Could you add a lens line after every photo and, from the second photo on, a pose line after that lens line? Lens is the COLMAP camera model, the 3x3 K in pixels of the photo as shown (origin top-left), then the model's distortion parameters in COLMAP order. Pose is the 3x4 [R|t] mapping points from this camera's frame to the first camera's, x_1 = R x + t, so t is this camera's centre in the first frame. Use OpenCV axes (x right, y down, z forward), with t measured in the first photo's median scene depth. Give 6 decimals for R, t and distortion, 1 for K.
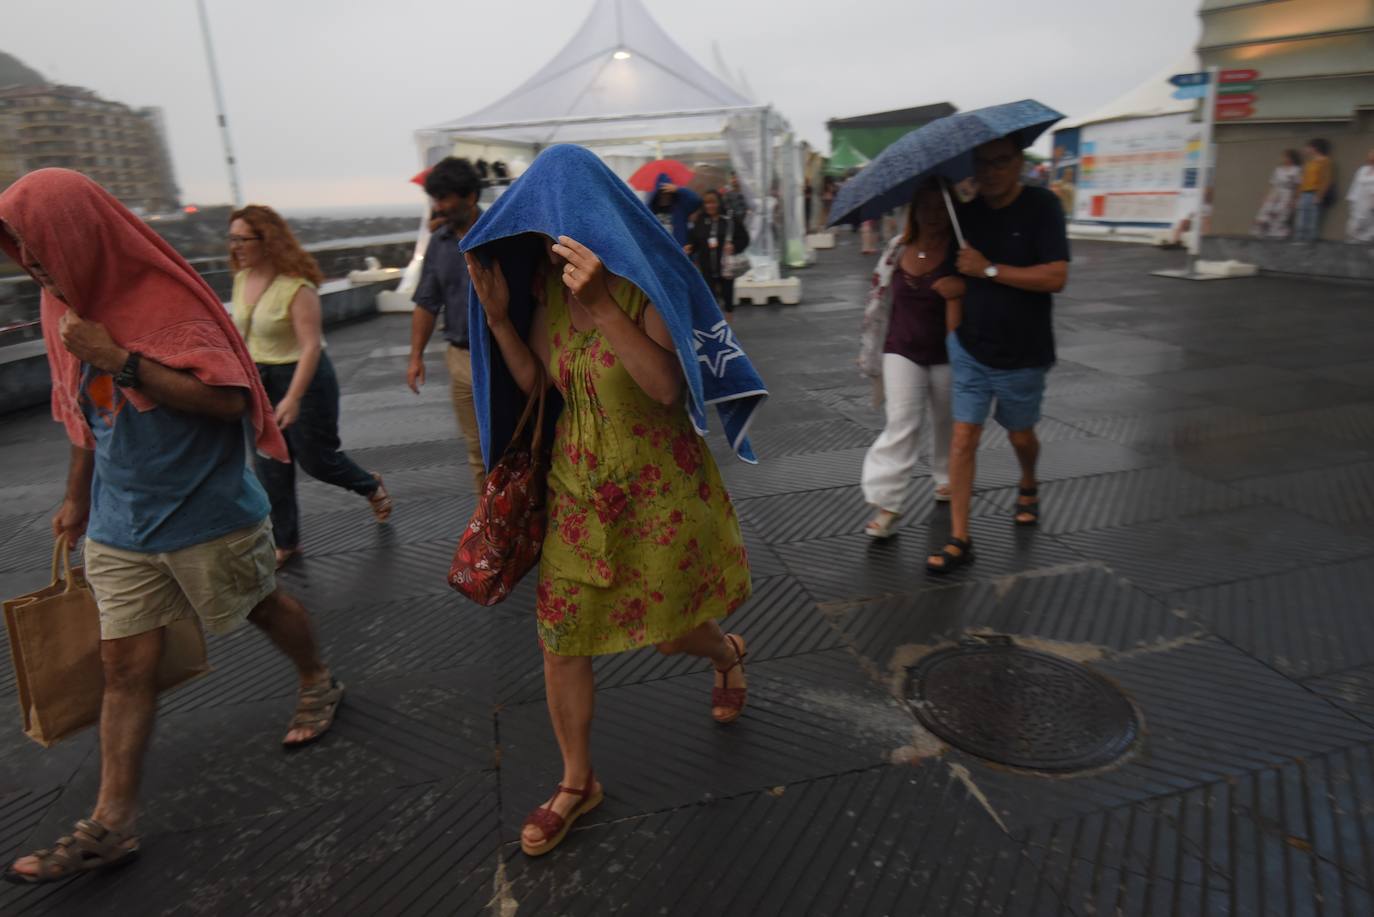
lens RADIAL K [[868.4, 0, 667.2], [0, 868.4, 454.2], [0, 0, 1]] dist [0.004873, -0.020540]
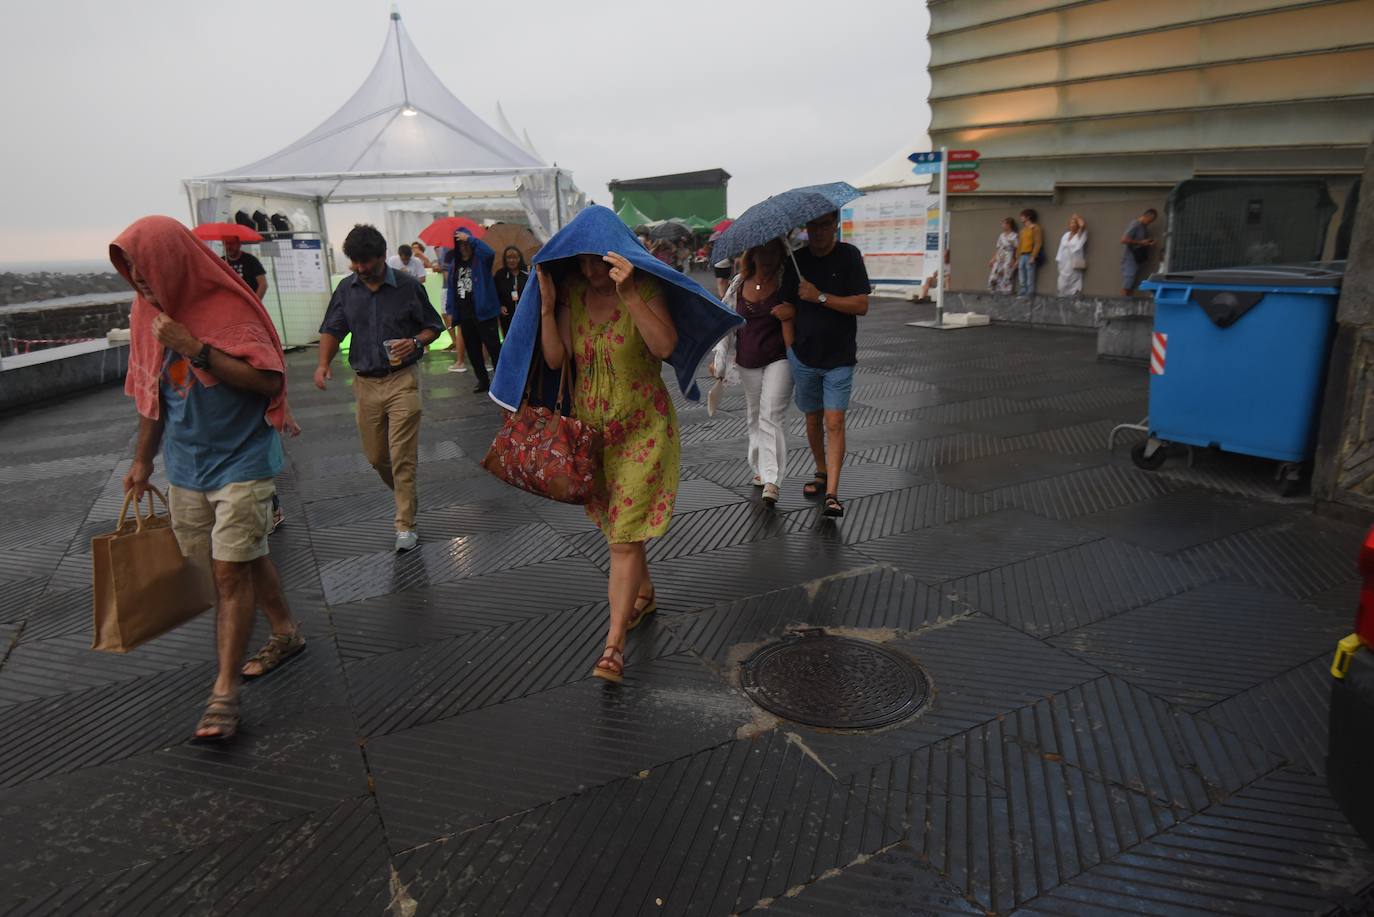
lens RADIAL K [[878.8, 0, 687.0], [0, 878.8, 458.5], [0, 0, 1]] dist [0.005455, -0.022746]
pose [[0.966841, -0.046431, 0.251122, -0.072793], [0.061562, 0.996709, -0.052730, 0.040613], [-0.247847, 0.066441, 0.966518, -0.116394]]
